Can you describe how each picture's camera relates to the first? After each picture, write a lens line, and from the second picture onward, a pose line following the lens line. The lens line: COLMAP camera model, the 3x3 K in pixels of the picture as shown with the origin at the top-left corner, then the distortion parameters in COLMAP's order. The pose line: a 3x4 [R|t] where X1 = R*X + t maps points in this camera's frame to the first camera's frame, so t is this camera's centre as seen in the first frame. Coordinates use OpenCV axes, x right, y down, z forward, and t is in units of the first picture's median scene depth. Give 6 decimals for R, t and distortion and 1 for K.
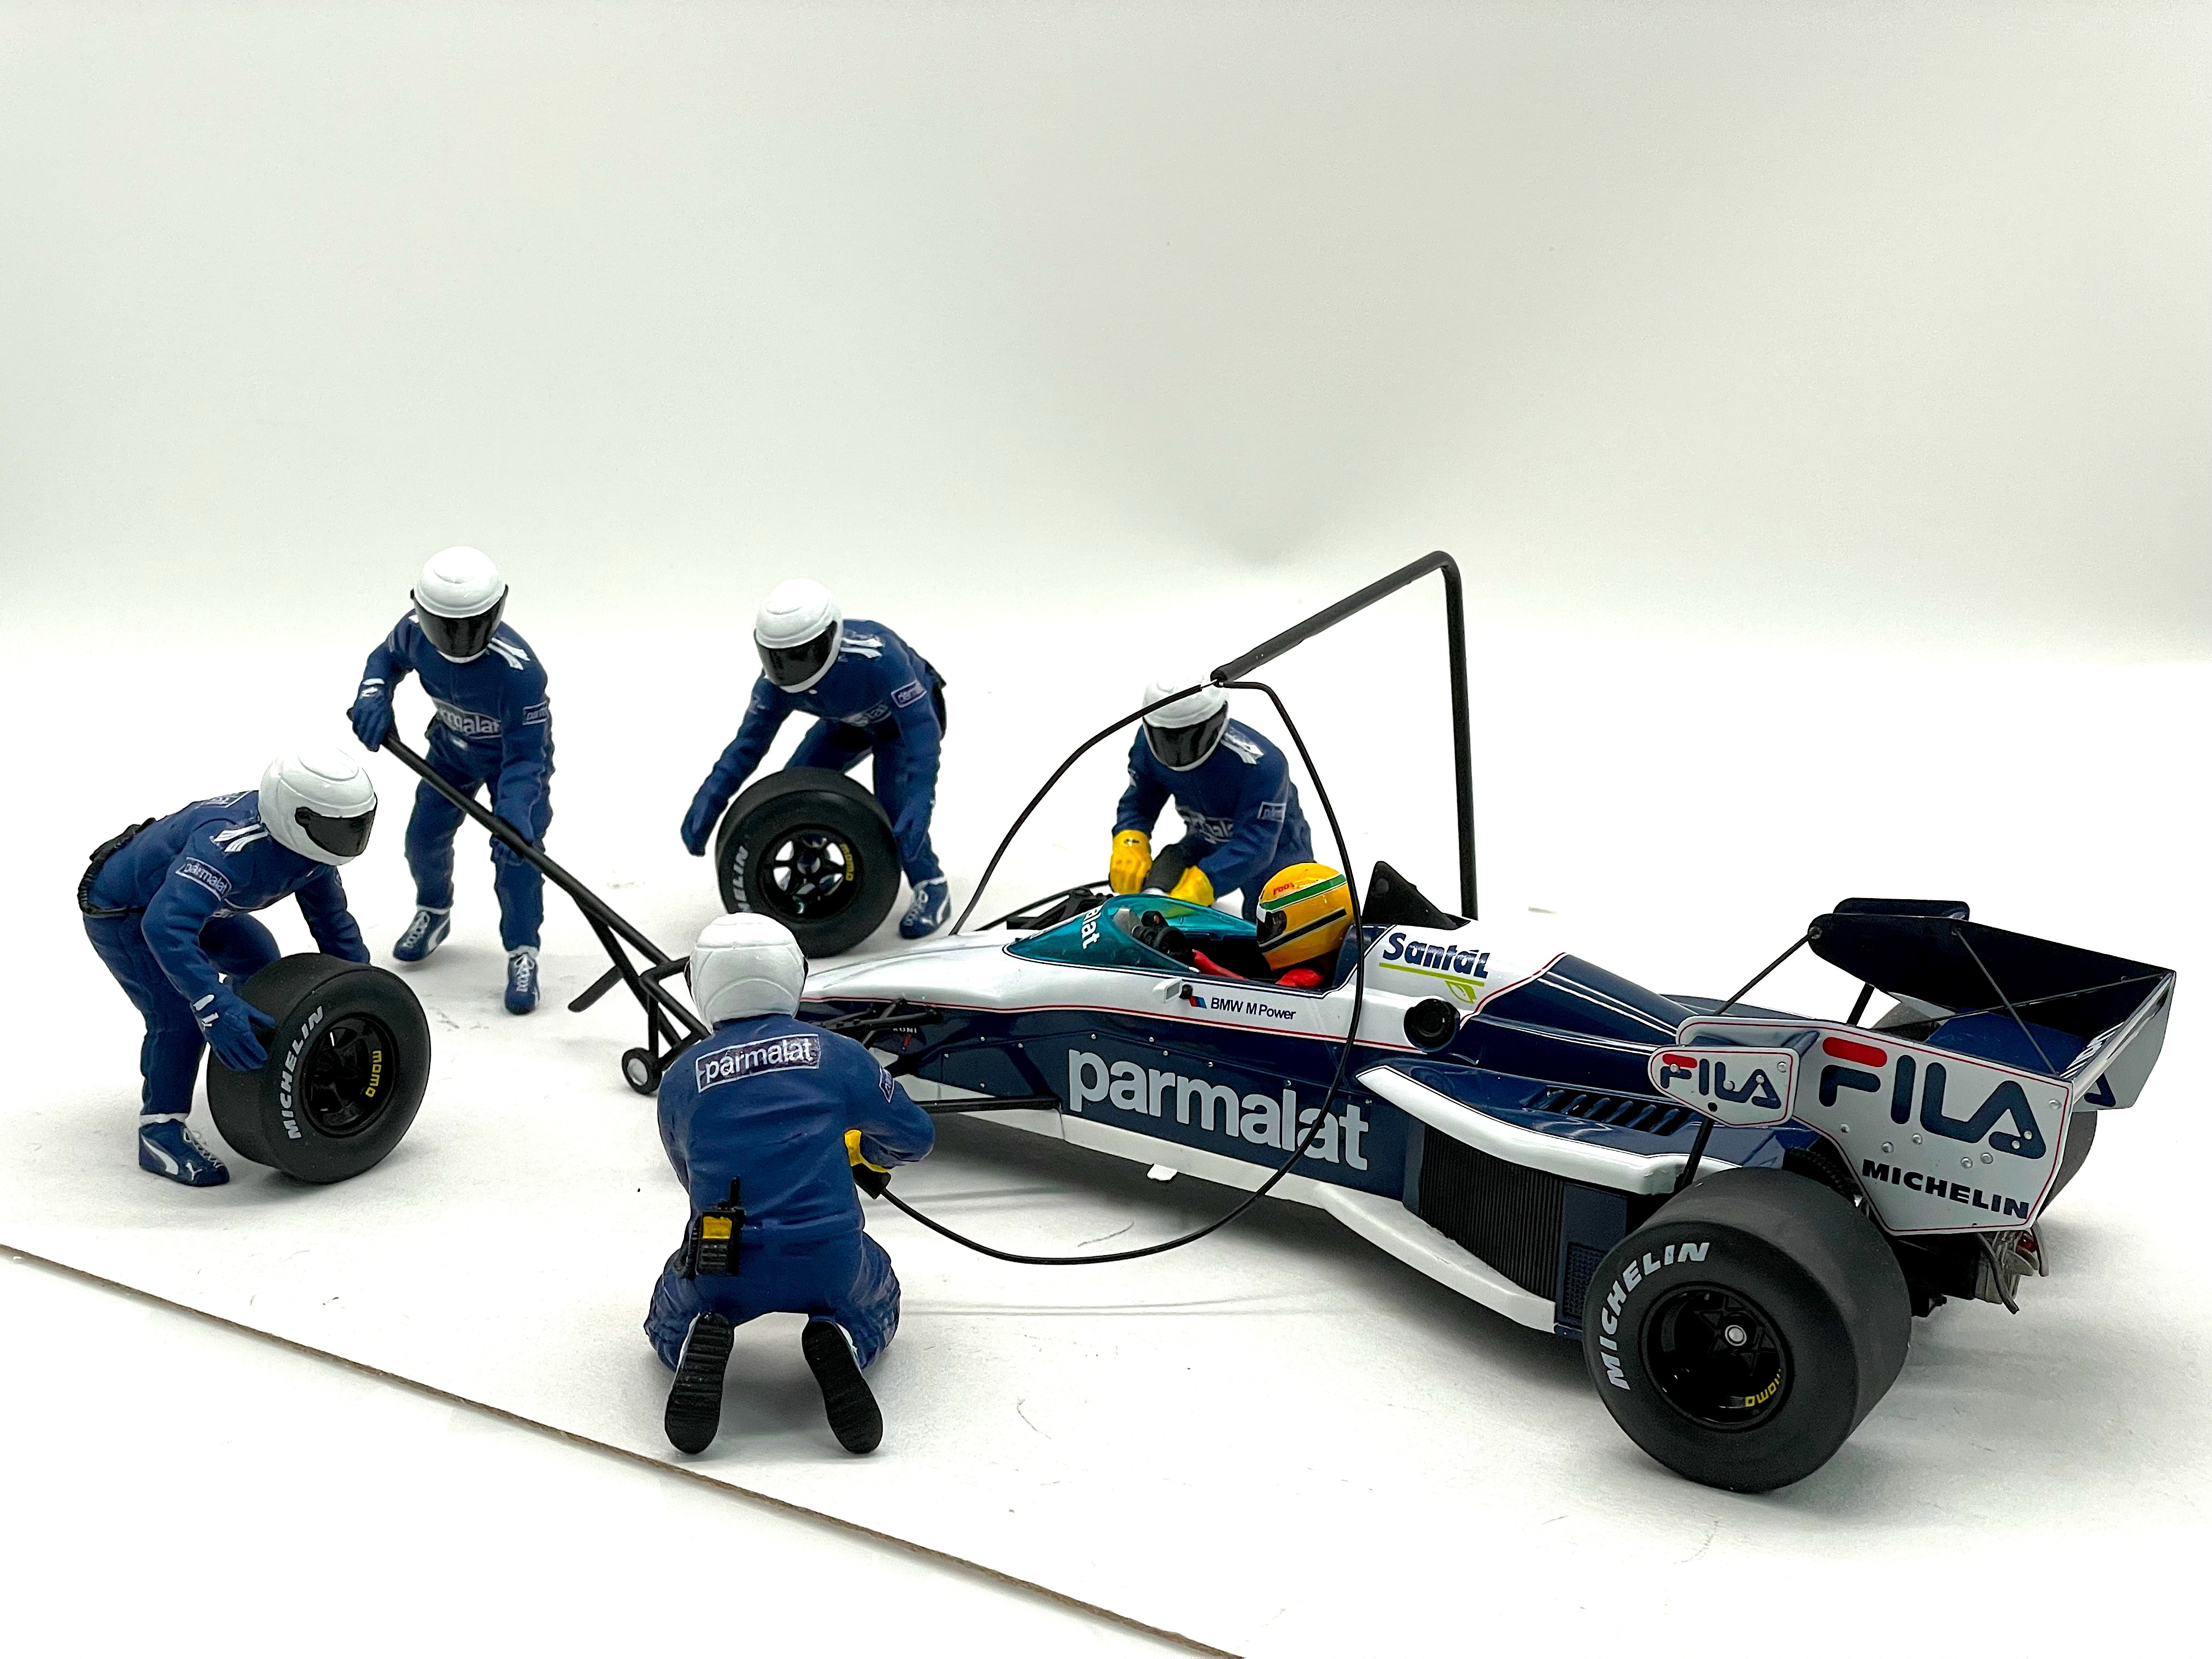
lens RADIAL K [[3322.7, 0, 1111.2], [0, 3322.7, 824.7], [0, 0, 1]] dist [0.084503, -0.036709]
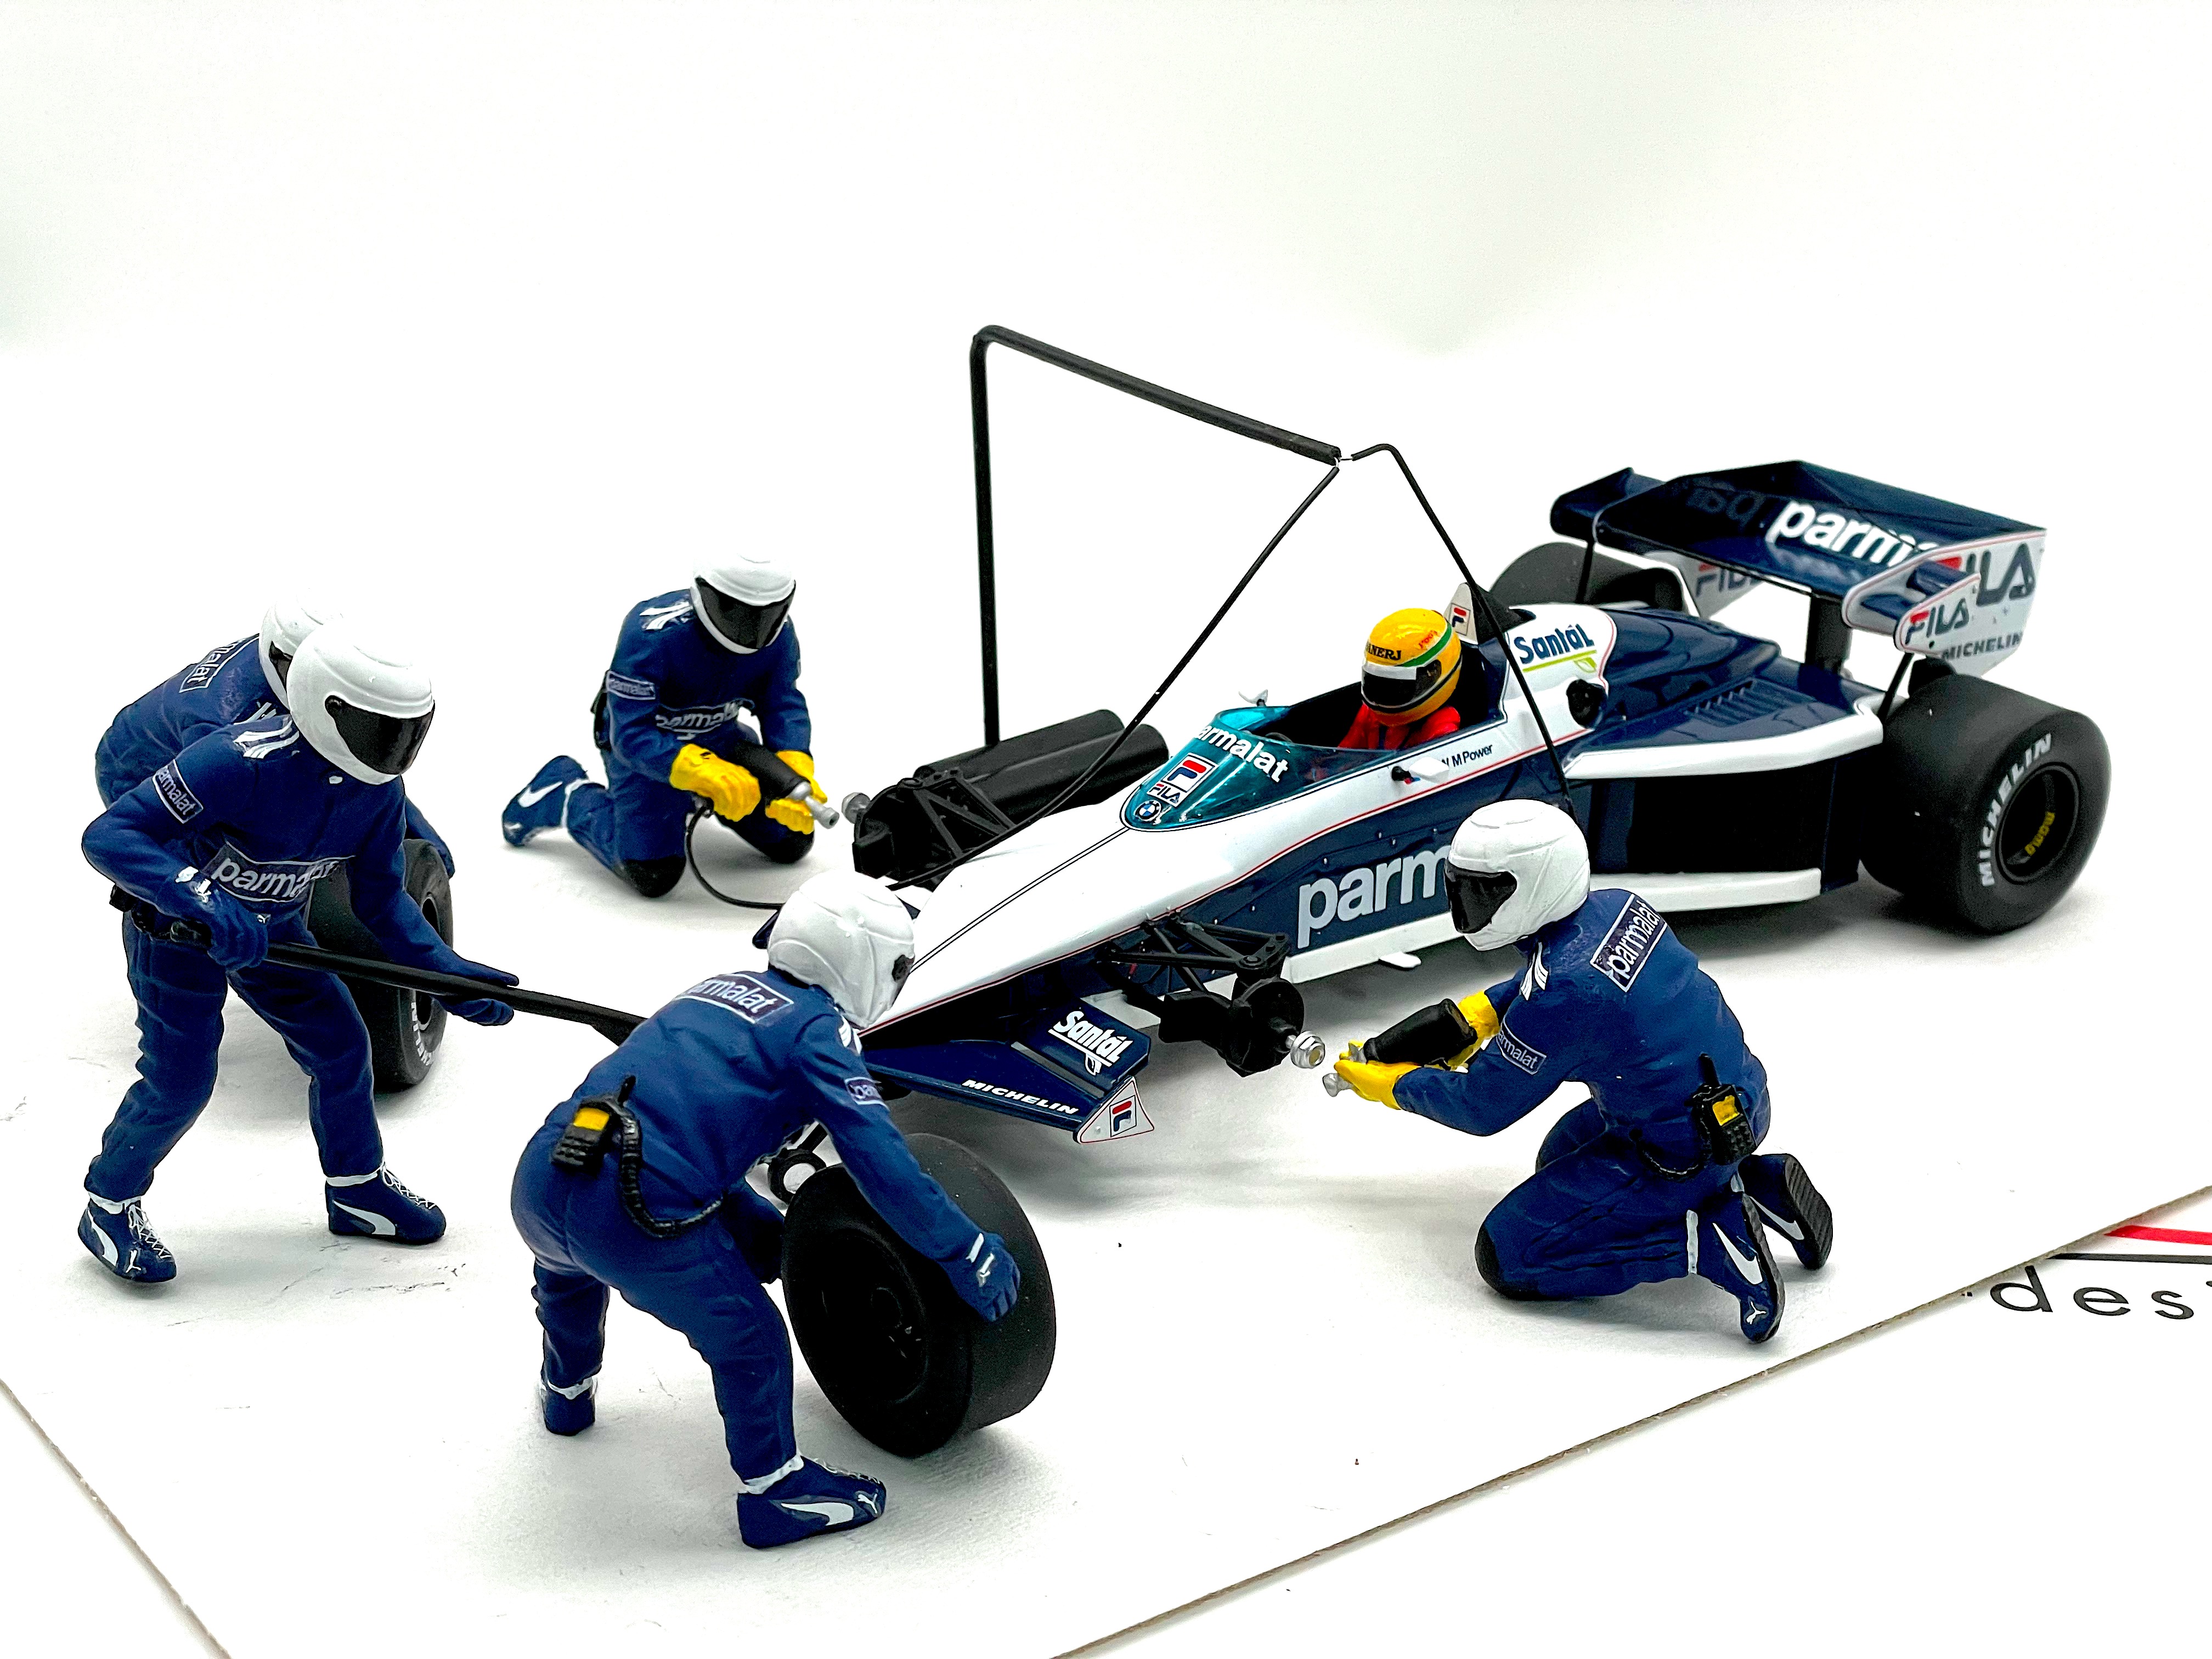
lens RADIAL K [[3267.9, 0, 1076.4], [0, 3267.9, 826.8], [0, 0, 1]] dist [0.112105, -0.085491]
pose [[0.353906, -0.355609, 0.865040, -0.869312], [0.246278, 0.927689, 0.280606, -0.233847], [-0.902274, 0.113732, 0.415893, 0.706700]]
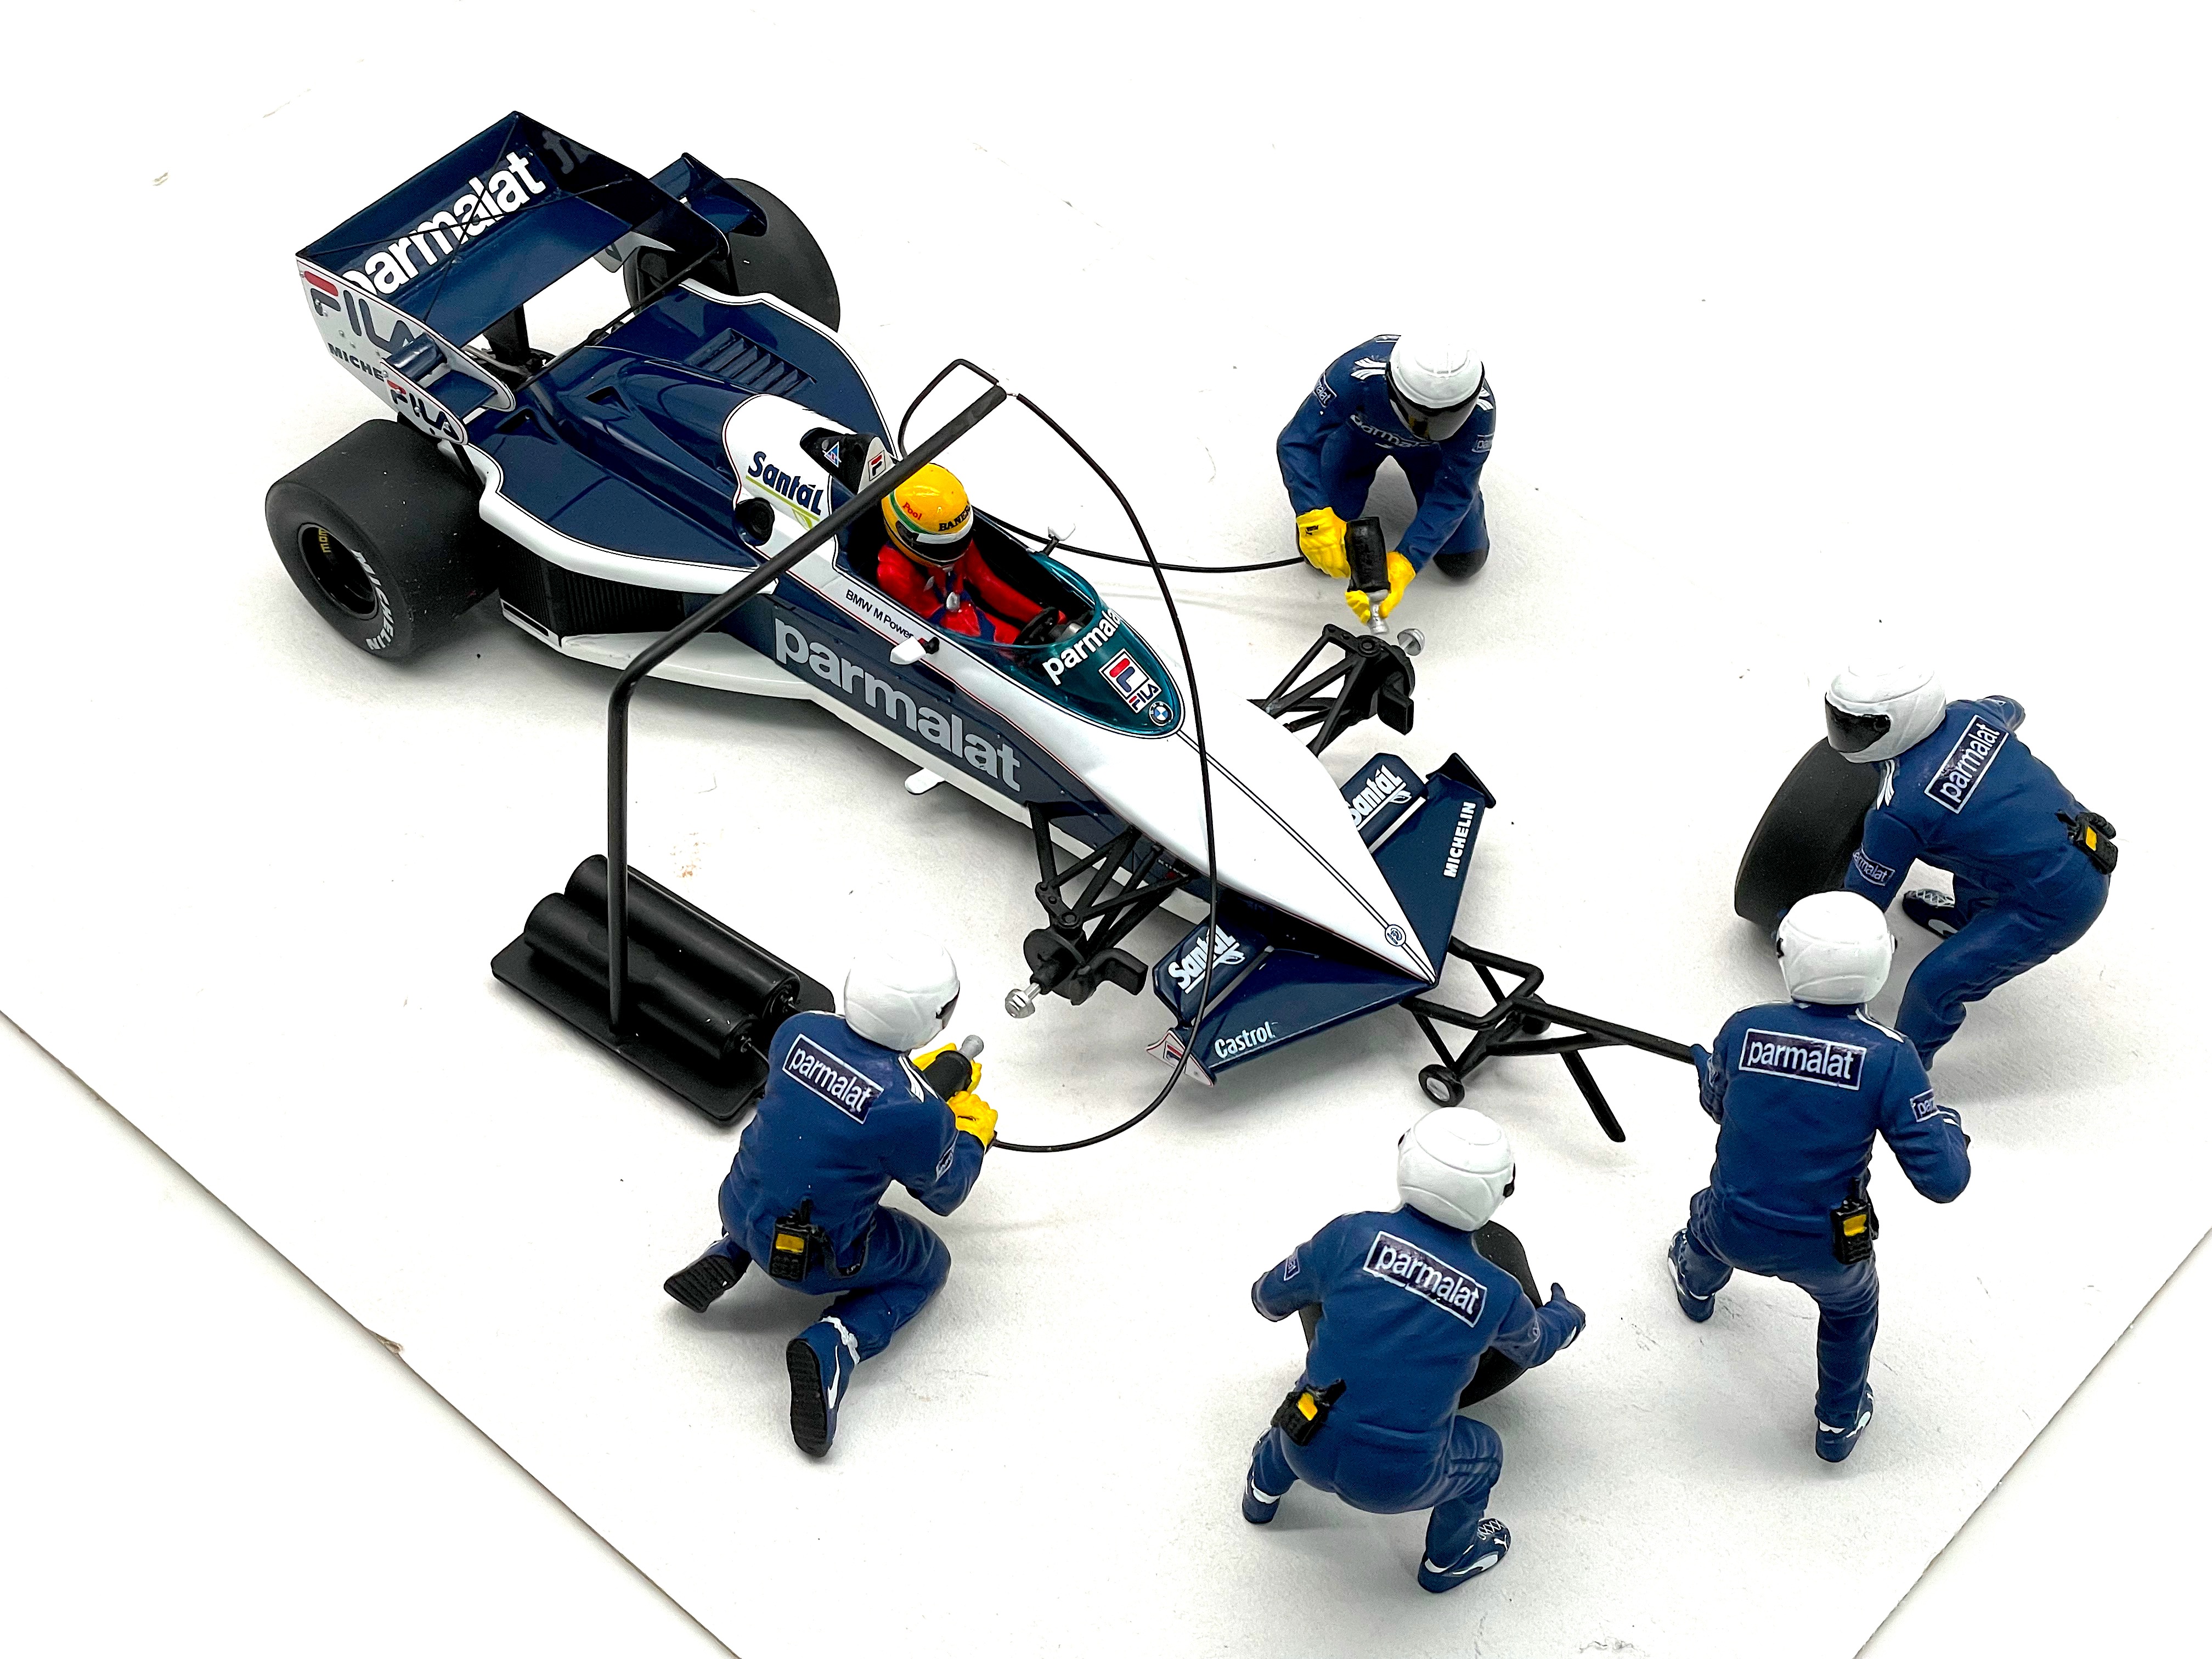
lens RADIAL K [[3309.3, 0, 1081.9], [0, 3309.3, 832.5], [0, 0, 1]] dist [0.078909, 0.054128]
pose [[-0.987702, -0.136400, 0.076417, -0.091296], [0.014386, 0.407403, 0.913135, -0.949589], [-0.155685, 0.903005, -0.400431, 1.566507]]
